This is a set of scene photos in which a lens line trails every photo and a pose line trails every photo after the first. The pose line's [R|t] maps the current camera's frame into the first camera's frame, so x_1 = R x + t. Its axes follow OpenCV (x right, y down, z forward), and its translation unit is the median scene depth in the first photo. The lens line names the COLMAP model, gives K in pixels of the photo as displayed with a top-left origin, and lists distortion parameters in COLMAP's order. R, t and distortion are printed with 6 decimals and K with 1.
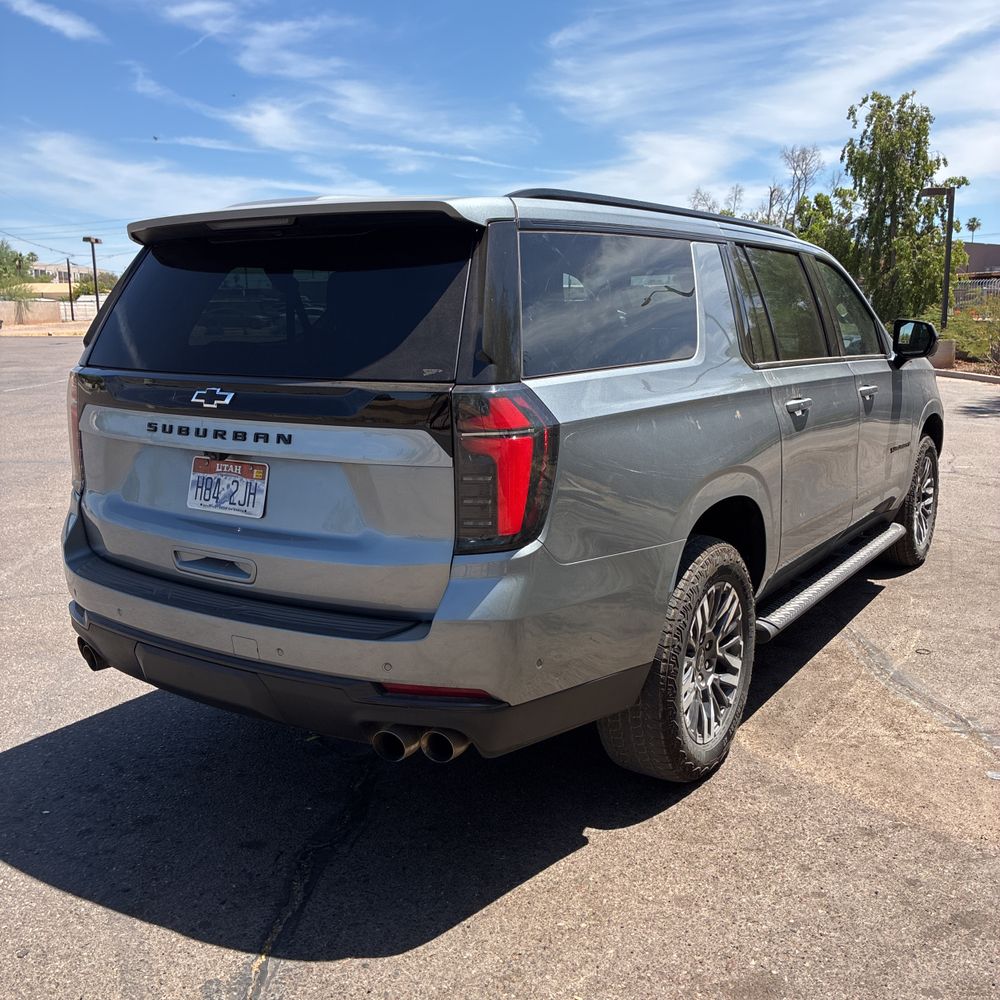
lens RADIAL K [[1015.1, 0, 483.8], [0, 1015.1, 498.8], [0, 0, 1]] dist [0.014910, -0.002872]
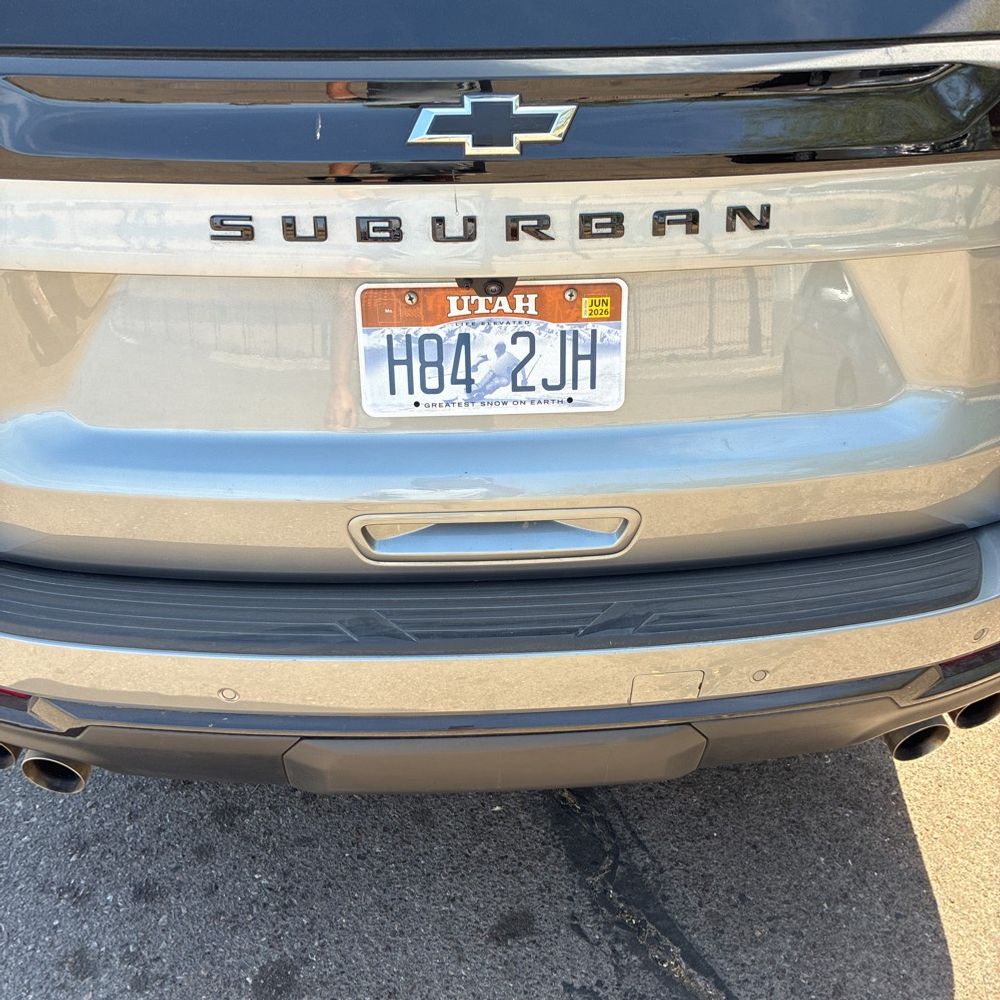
lens RADIAL K [[1015.1, 0, 483.8], [0, 1015.1, 498.8], [0, 0, 1]] dist [0.014910, -0.002872]
pose [[0.807253, -0.322157, 0.494528, -0.475419], [0.108052, 0.904397, 0.412784, -0.125541], [-0.580231, -0.279786, 0.764887, 0.679847]]
